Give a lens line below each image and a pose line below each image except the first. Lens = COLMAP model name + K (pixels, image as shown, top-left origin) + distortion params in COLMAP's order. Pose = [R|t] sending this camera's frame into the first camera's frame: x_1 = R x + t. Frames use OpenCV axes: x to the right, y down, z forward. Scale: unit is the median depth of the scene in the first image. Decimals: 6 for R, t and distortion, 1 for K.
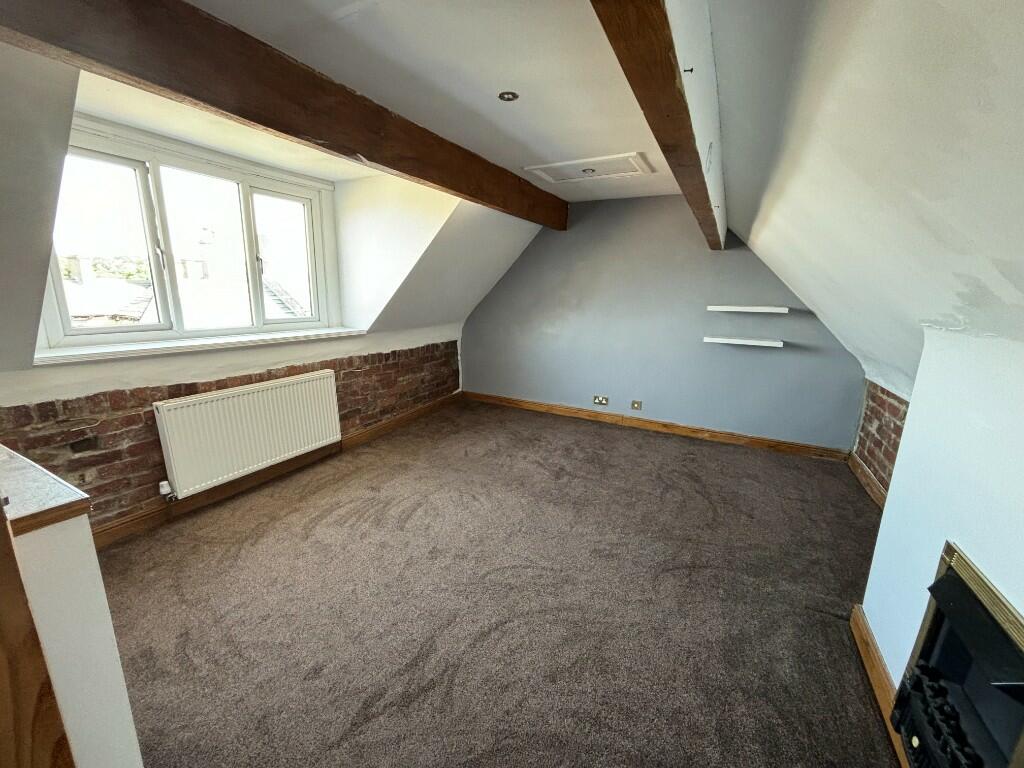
lens RADIAL K [[413.7, 0, 508.8], [0, 413.7, 385.9], [0, 0, 1]] dist [0.018470, -0.008536]
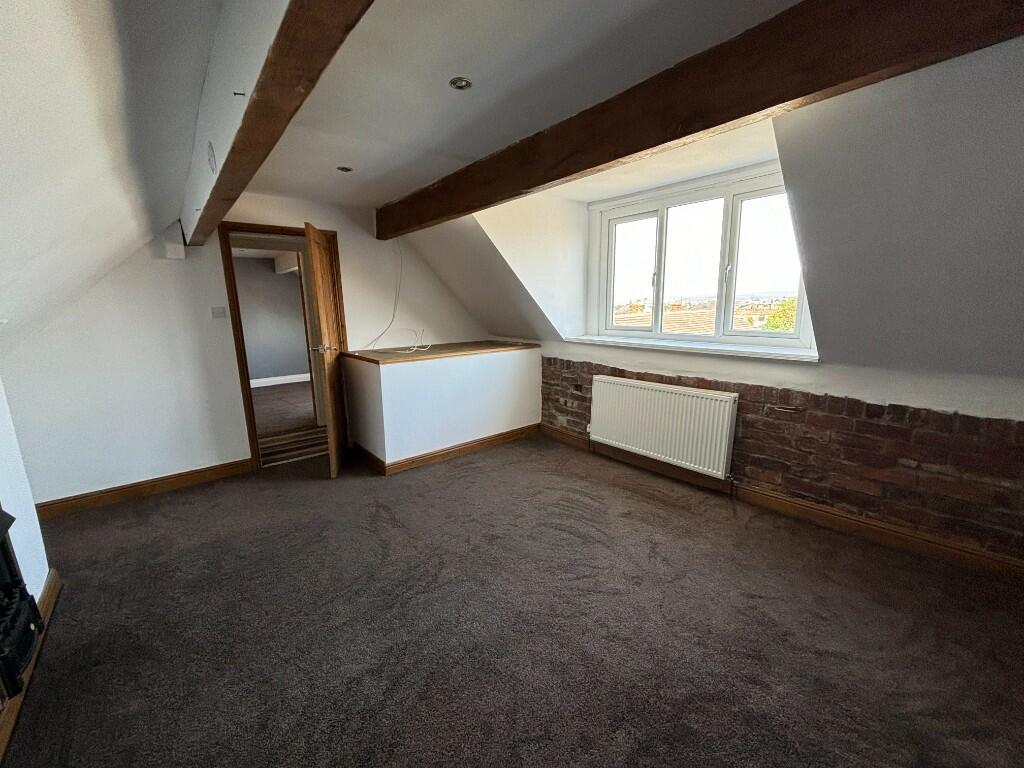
lens RADIAL K [[413.7, 0, 508.8], [0, 413.7, 385.9], [0, 0, 1]] dist [0.018470, -0.008536]
pose [[-0.381286, 0.162193, -0.910118, 0.523351], [-0.203571, 0.945592, 0.253799, -0.184857], [0.901765, 0.282044, -0.327524, 0.920287]]
